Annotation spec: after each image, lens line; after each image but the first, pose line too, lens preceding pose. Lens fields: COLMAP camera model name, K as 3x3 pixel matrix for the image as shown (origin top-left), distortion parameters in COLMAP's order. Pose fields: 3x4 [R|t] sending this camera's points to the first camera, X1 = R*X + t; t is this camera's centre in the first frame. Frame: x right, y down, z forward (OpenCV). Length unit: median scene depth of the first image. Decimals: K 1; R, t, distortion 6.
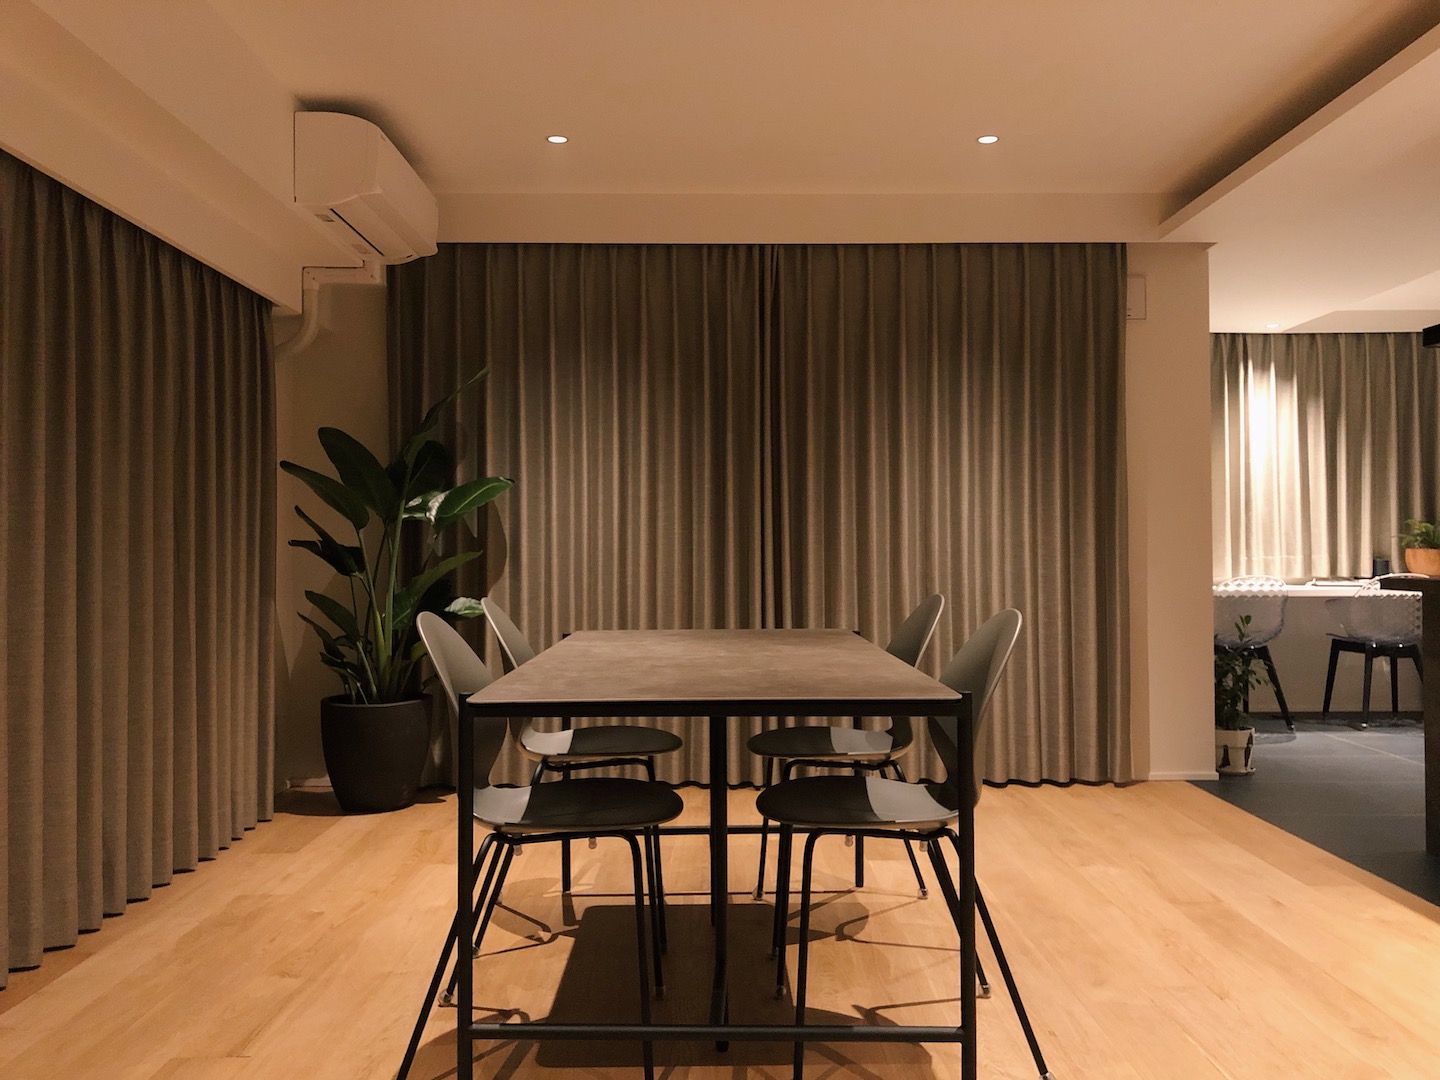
lens RADIAL K [[1166.0, 0, 720.0], [0, 1166.0, 540.0], [0, 0, 1]] dist [-0.001992, -0.006208]
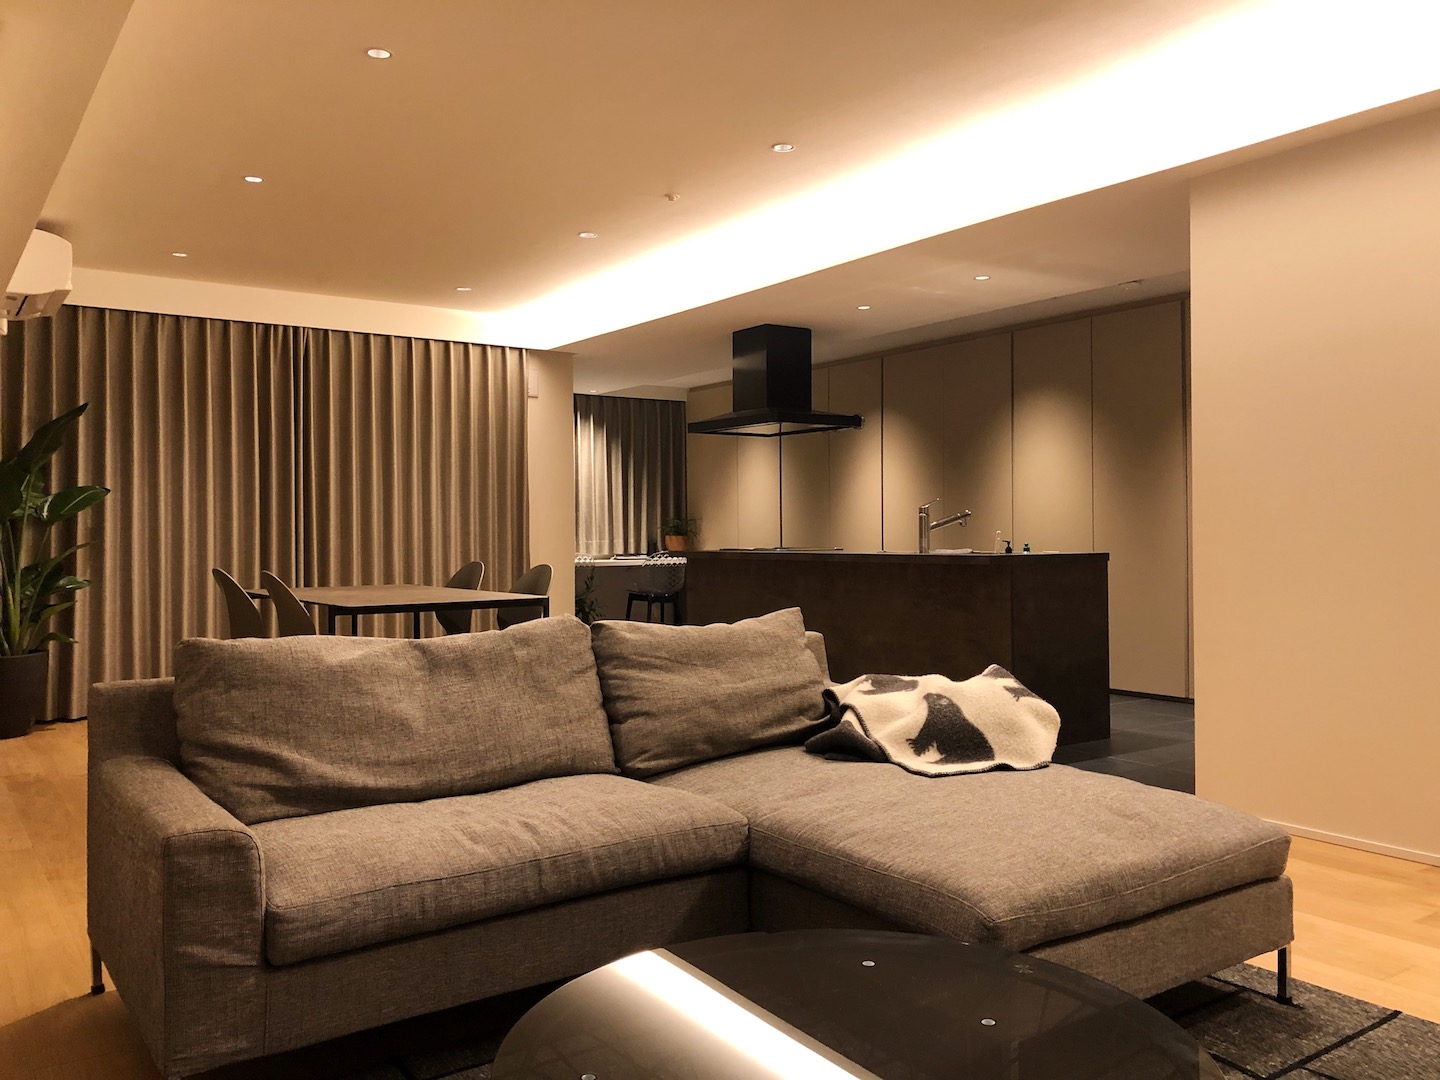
lens RADIAL K [[1166.0, 0, 720.0], [0, 1166.0, 540.0], [0, 0, 1]] dist [-0.001992, -0.006208]
pose [[0.827472, -0.000260, 0.561508, -0.251380], [-0.007495, 0.999906, 0.011508, -0.005900], [-0.561458, -0.013731, 0.827392, -0.372252]]
